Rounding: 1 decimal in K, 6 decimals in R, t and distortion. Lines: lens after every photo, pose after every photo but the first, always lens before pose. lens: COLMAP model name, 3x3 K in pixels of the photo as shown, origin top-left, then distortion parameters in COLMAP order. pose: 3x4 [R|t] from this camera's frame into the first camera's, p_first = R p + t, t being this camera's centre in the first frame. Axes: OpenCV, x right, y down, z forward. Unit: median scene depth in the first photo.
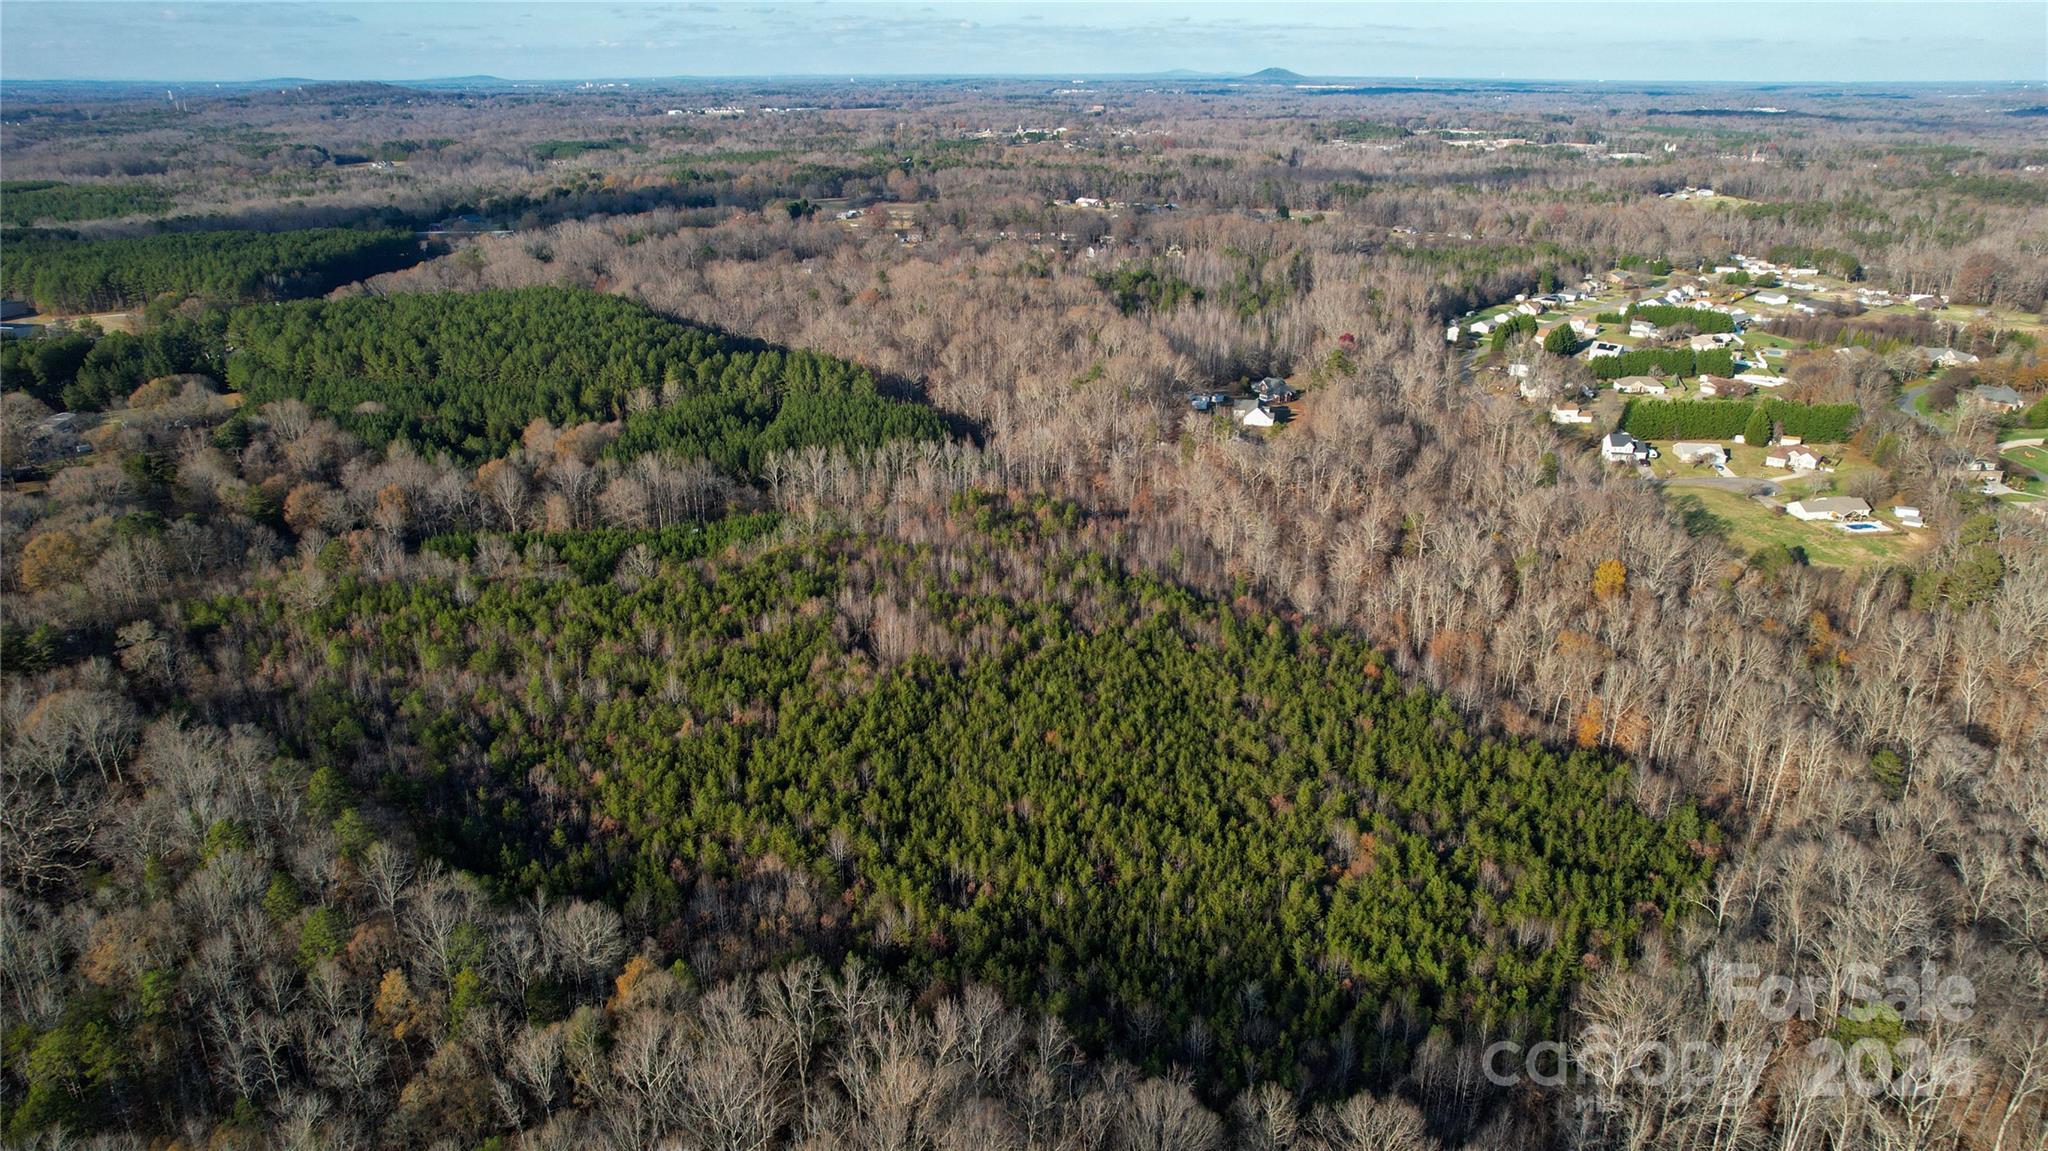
lens RADIAL K [[1317.2, 0, 1024.9], [0, 1317.2, 567.6], [0, 0, 1]] dist [-0.081962, 0.080061]
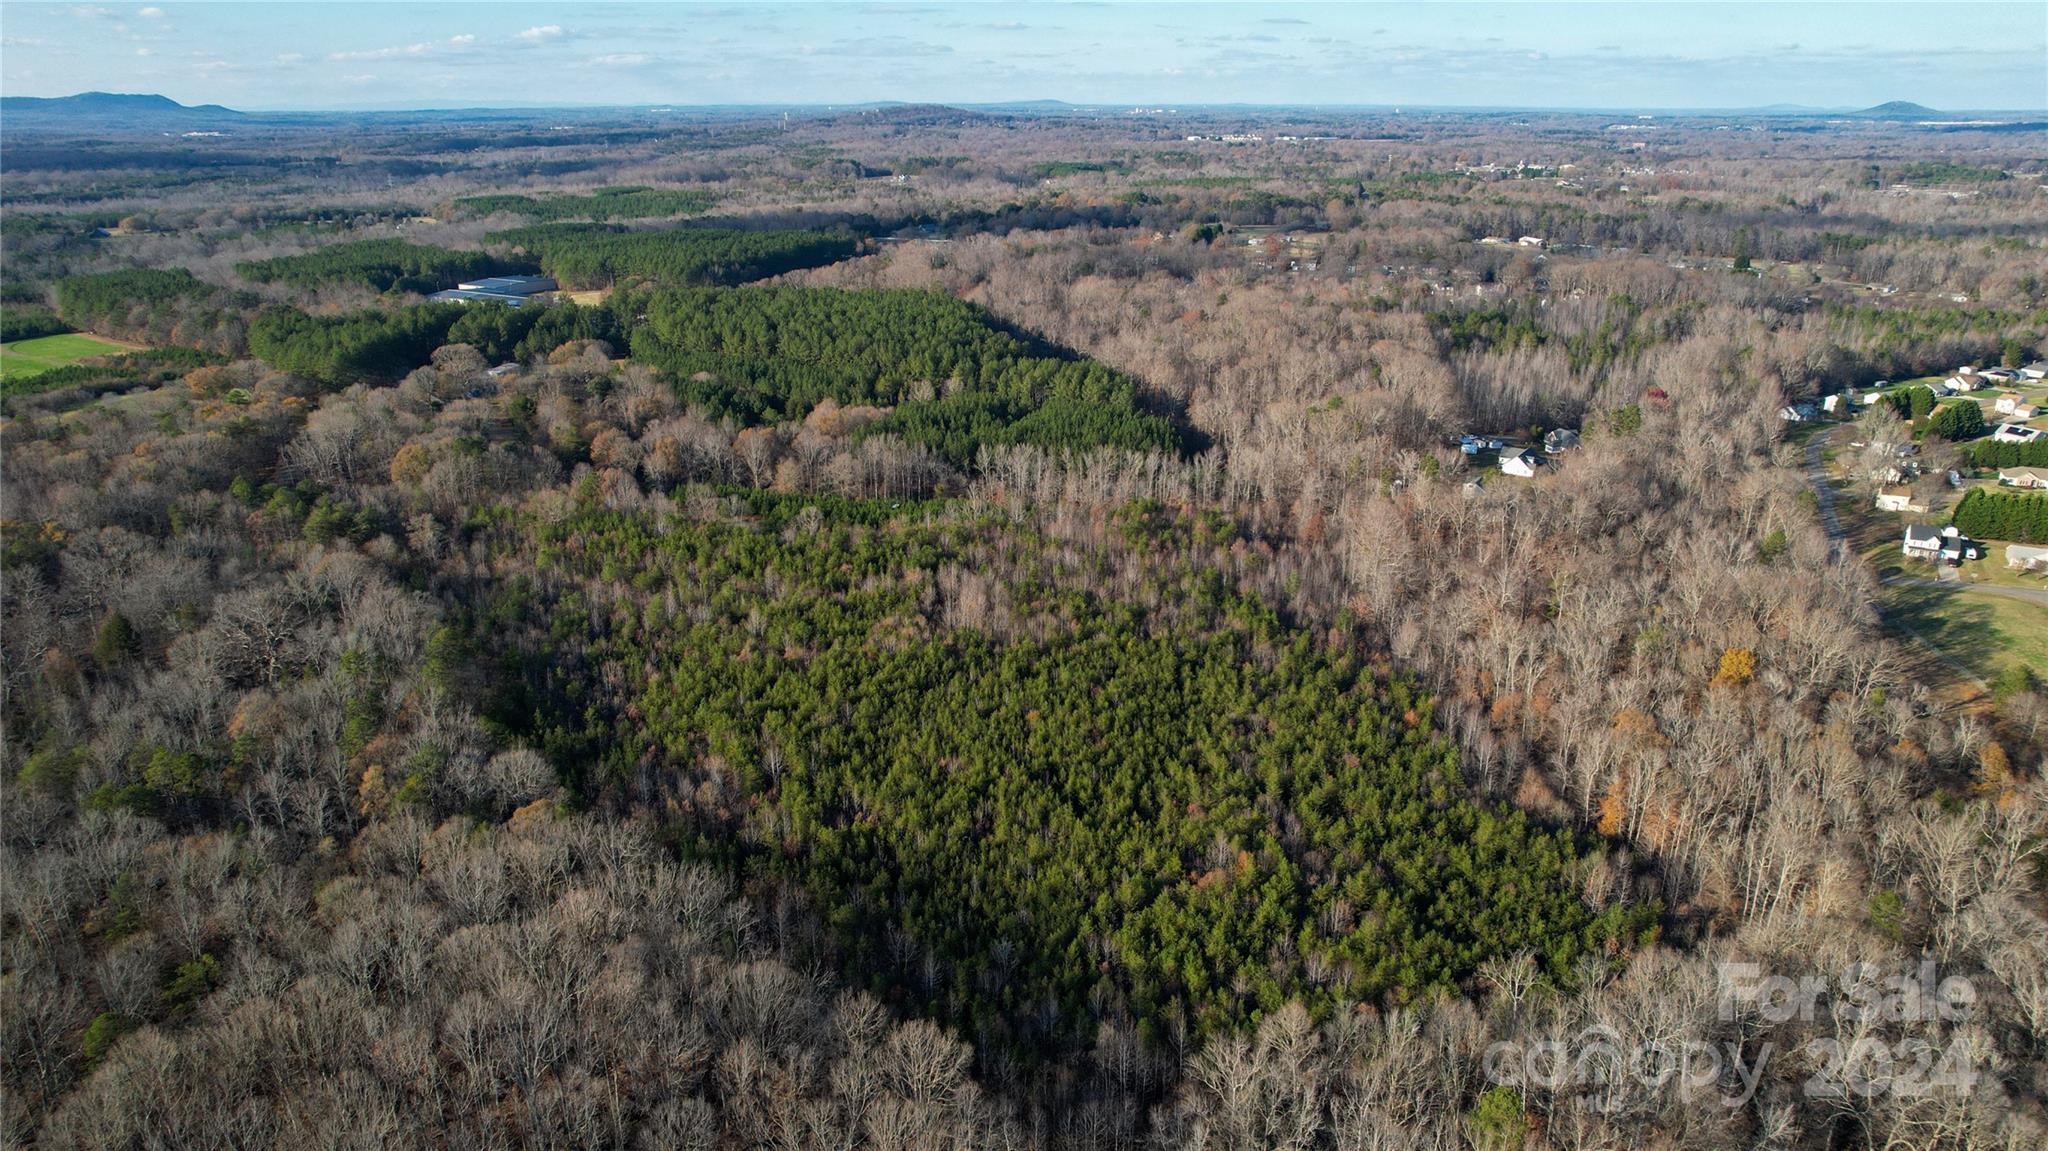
lens RADIAL K [[1317.2, 0, 1024.9], [0, 1317.2, 567.6], [0, 0, 1]] dist [-0.081962, 0.080061]
pose [[0.921815, 0.131957, -0.364477, 0.178666], [-0.139124, 0.990253, 0.006652, 0.001180], [0.361802, 0.044576, 0.931189, -0.006686]]
